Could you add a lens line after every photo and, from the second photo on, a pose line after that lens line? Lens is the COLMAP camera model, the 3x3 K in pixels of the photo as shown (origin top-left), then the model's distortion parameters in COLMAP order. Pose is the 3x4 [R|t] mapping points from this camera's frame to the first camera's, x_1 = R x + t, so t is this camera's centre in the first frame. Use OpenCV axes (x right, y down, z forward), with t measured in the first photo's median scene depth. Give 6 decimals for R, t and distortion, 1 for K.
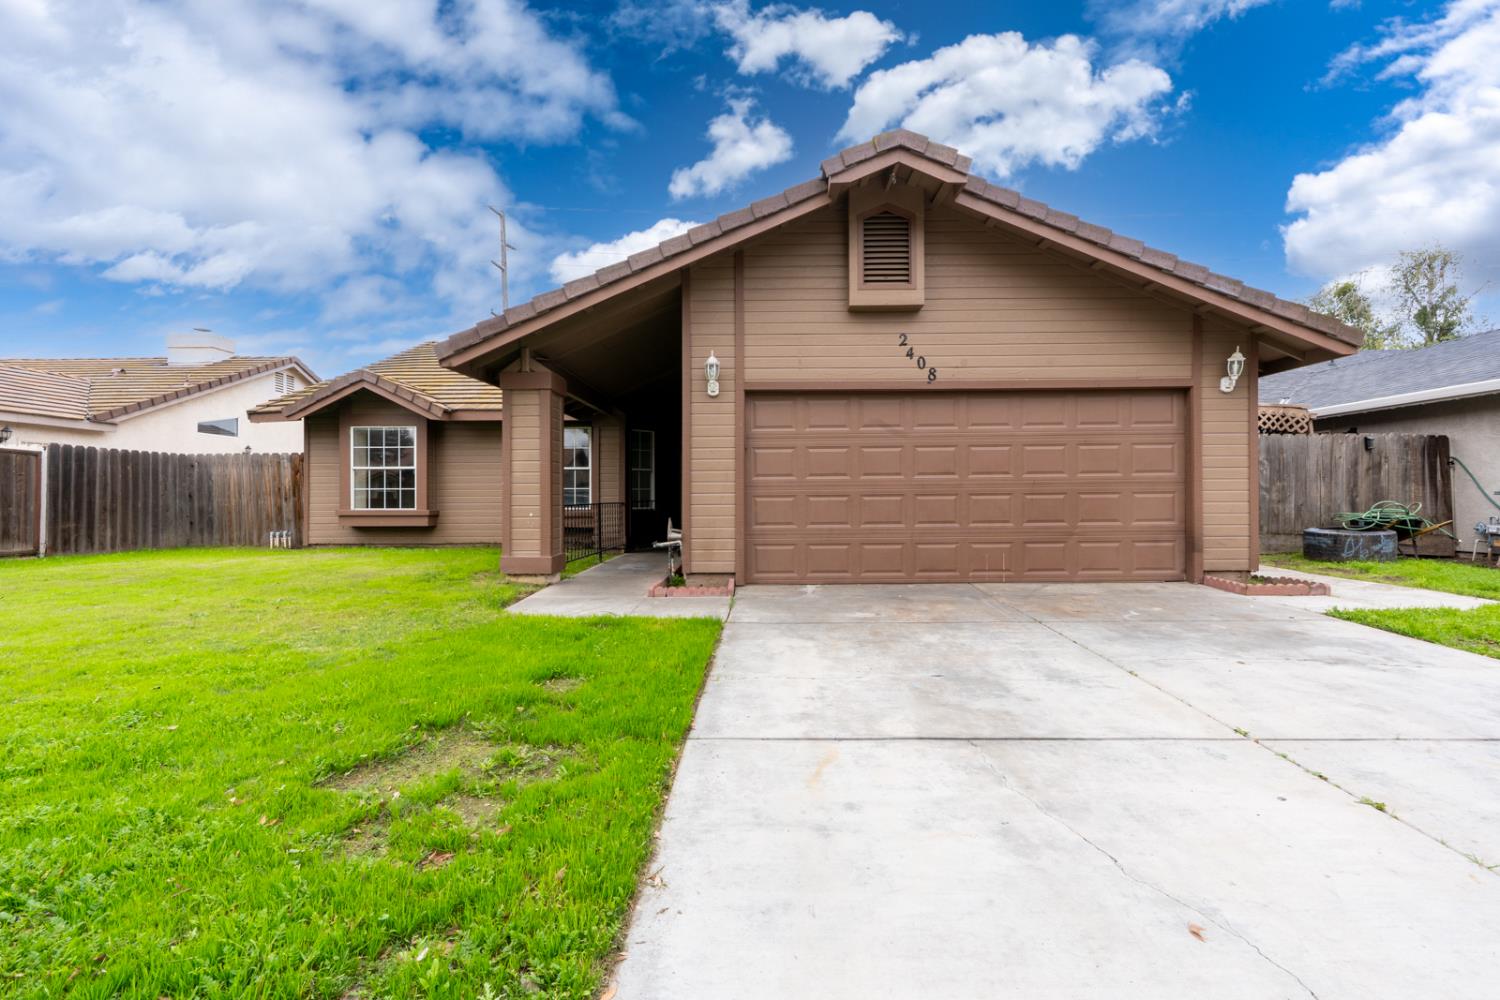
lens RADIAL K [[686.1, 0, 758.4], [0, 686.1, 494.6], [0, 0, 1]] dist [-0.012518, 0.005306]
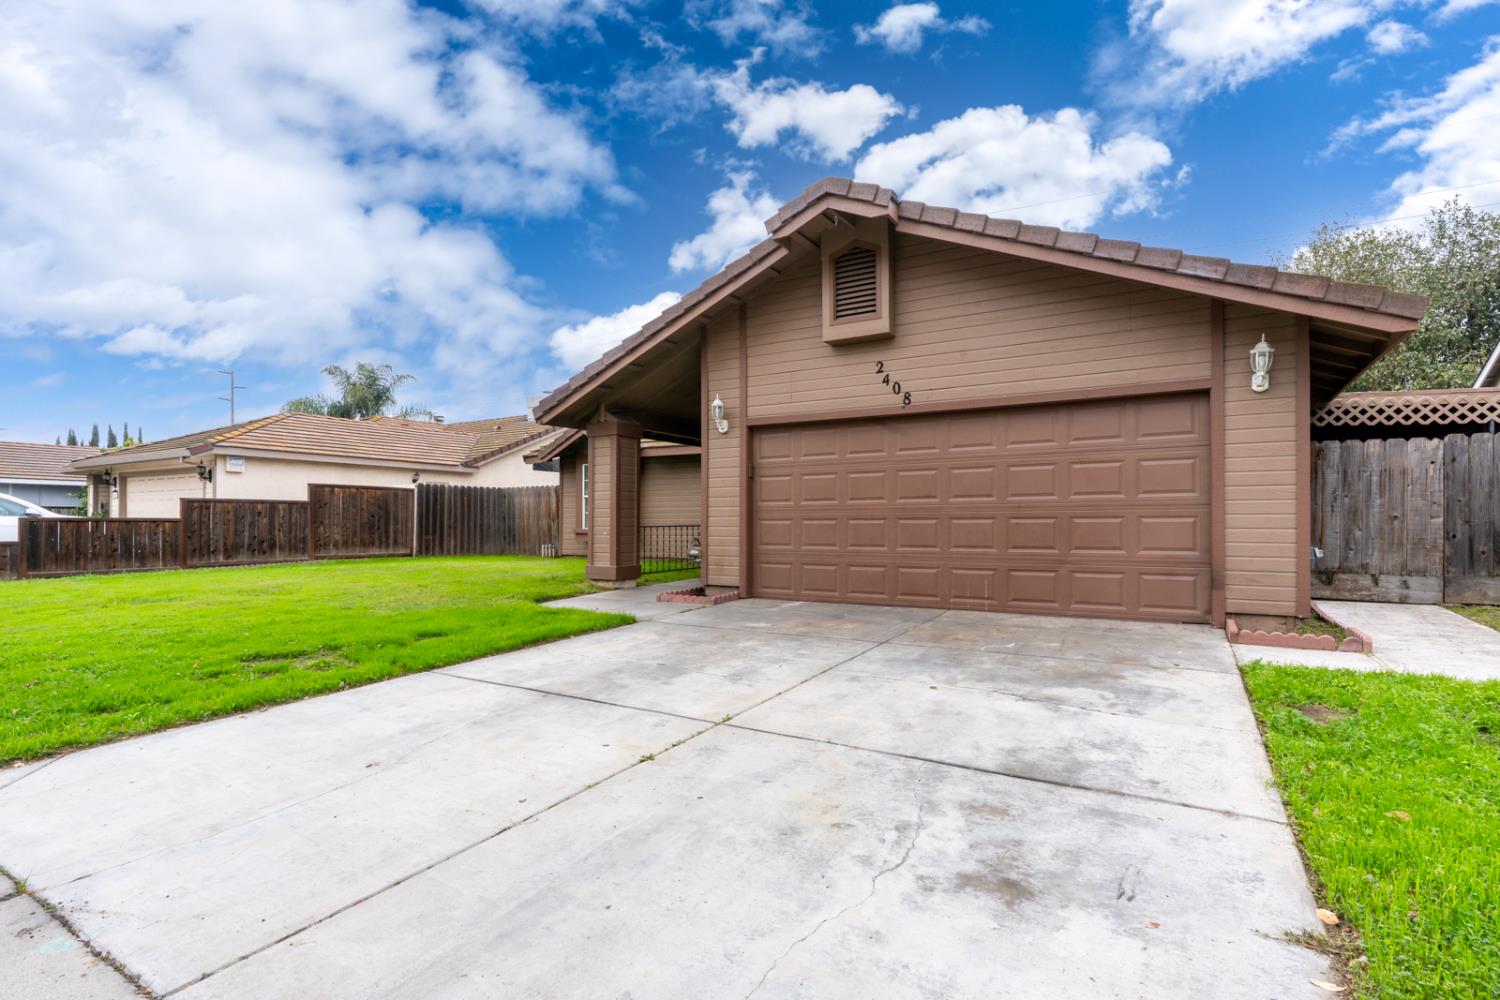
lens RADIAL K [[698.7, 0, 706.4], [0, 698.7, 511.0], [0, 0, 1]] dist [-0.010207, 0.000427]
pose [[0.861232, -0.002968, -0.508203, 0.516794], [-0.001319, 0.999967, -0.008076, -0.002242], [0.508210, 0.007625, 0.861199, -0.029288]]
